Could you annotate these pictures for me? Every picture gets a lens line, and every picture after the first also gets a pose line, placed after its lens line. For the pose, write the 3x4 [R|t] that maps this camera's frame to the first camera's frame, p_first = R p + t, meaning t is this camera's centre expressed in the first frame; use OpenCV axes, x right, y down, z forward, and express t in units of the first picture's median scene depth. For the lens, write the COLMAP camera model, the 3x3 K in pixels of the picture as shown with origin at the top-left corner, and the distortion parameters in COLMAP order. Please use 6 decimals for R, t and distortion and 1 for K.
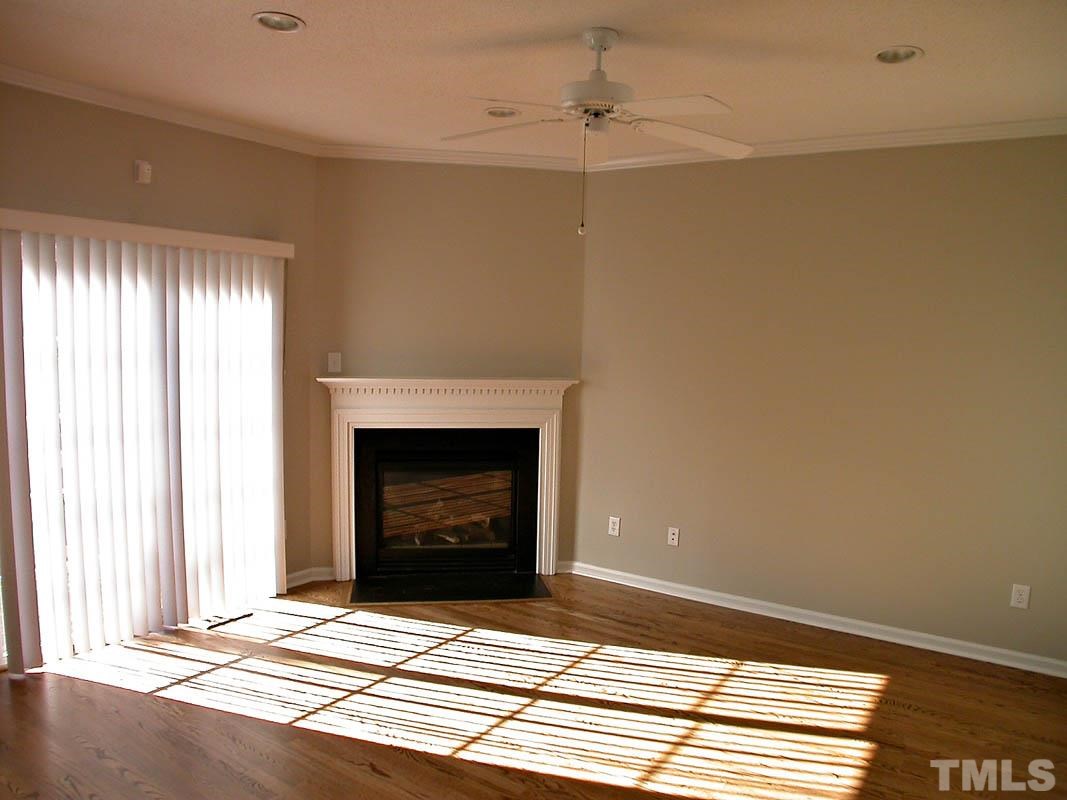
lens RADIAL K [[753.4, 0, 544.2], [0, 753.4, 408.8], [0, 0, 1]] dist [-0.155866, 0.082160]
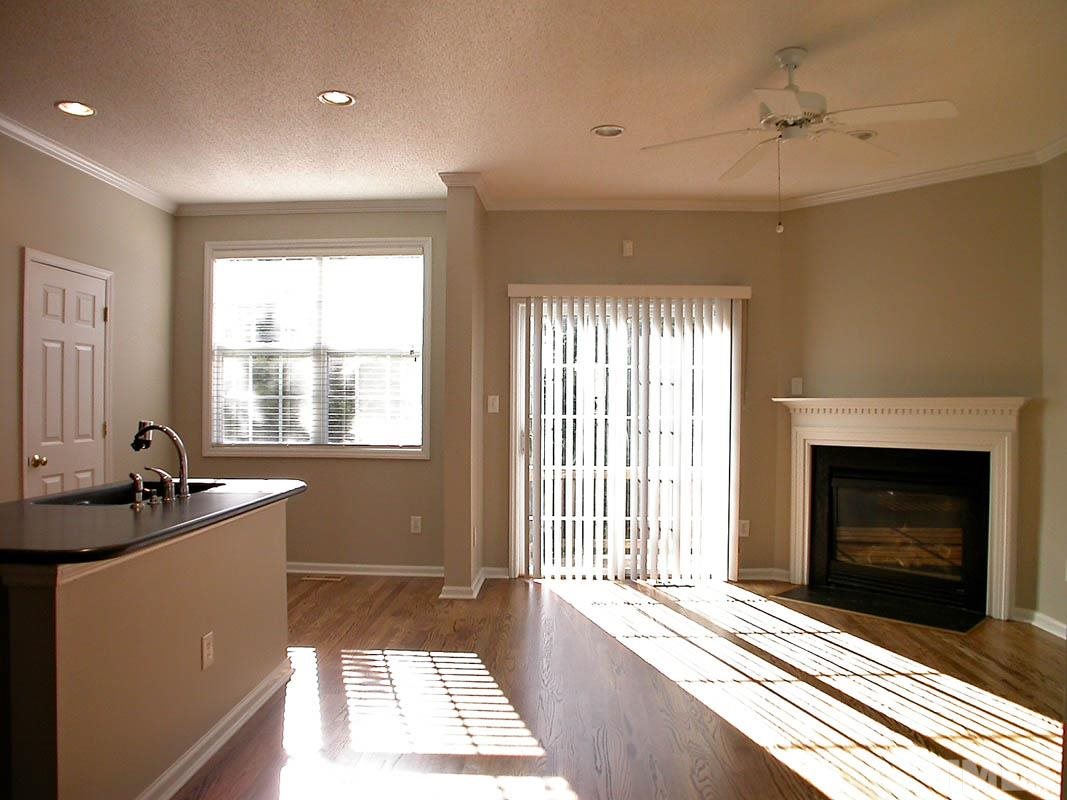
lens RADIAL K [[753.4, 0, 544.2], [0, 753.4, 408.8], [0, 0, 1]] dist [-0.155866, 0.082160]
pose [[0.530387, -0.018887, -0.847545, 0.469838], [-0.075783, 0.994693, -0.069590, 0.079726], [0.844361, 0.101139, 0.526141, 0.085435]]
